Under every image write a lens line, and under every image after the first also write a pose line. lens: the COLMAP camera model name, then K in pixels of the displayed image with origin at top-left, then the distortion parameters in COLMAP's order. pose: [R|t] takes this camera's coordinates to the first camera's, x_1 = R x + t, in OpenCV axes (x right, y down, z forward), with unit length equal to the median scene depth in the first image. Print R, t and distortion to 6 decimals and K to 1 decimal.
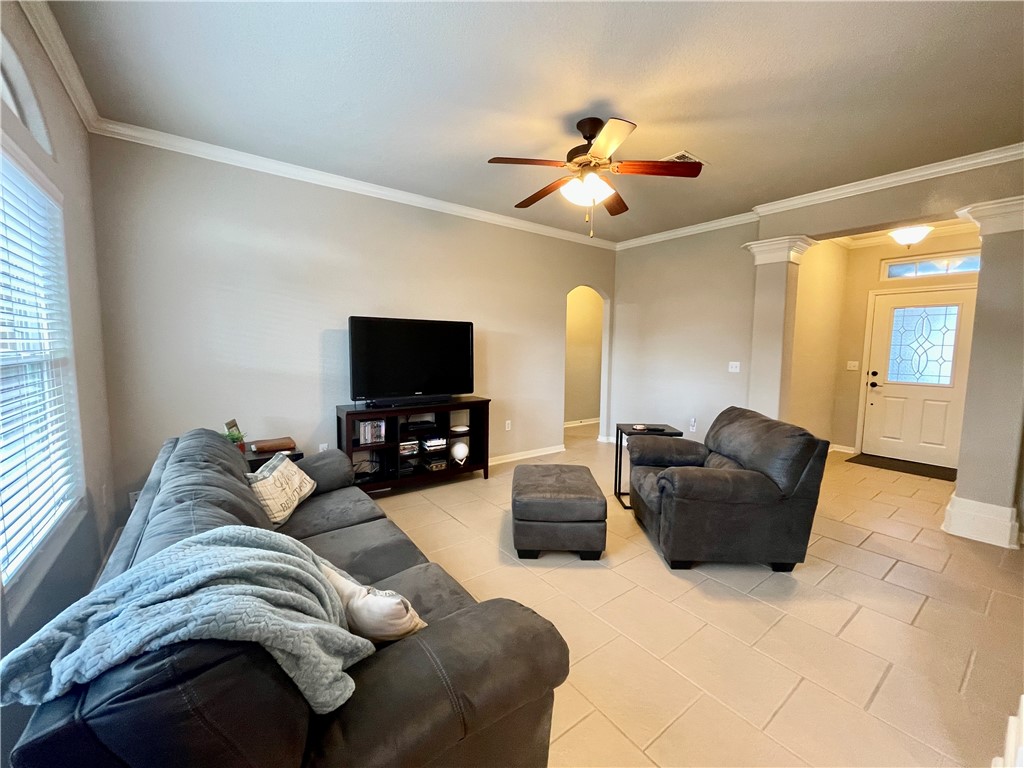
lens RADIAL K [[413.9, 0, 518.5], [0, 413.9, 383.4], [0, 0, 1]] dist [-0.000964, 0.000062]
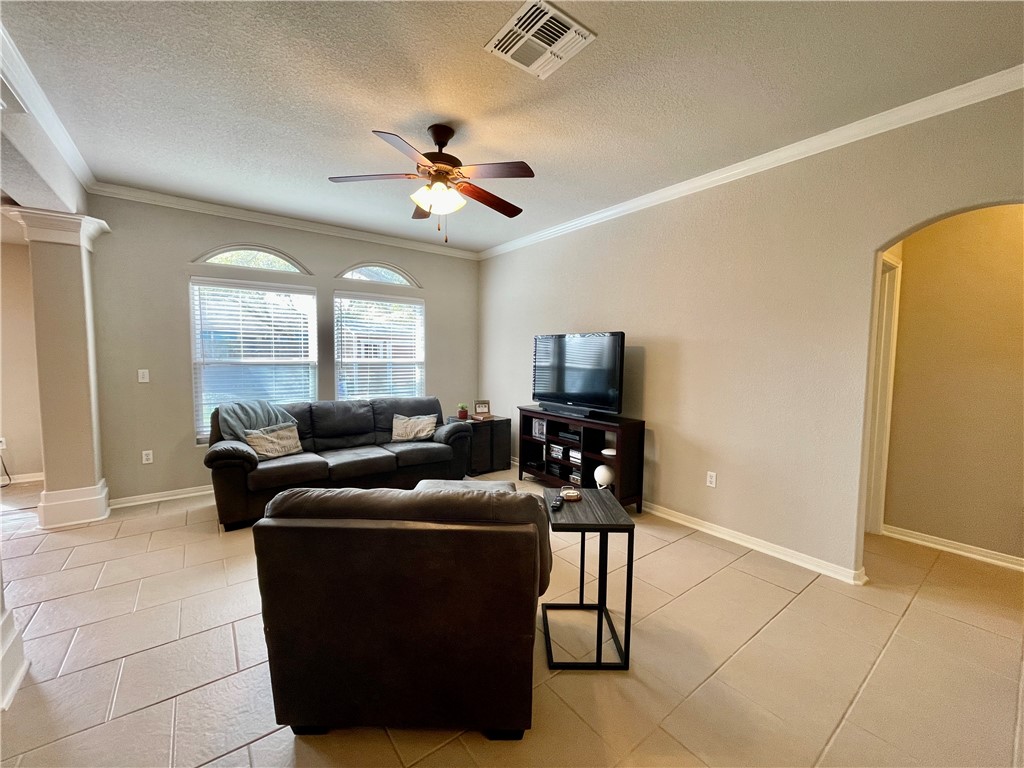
lens RADIAL K [[413.9, 0, 512.1], [0, 413.9, 382.4], [0, 0, 1]] dist [-0.000964, 0.000062]
pose [[-0.000636, 0.061880, -0.998083, 0.850477], [-0.101927, 0.992881, 0.061623, -0.083971], [0.994792, 0.101771, 0.005676, 0.890162]]
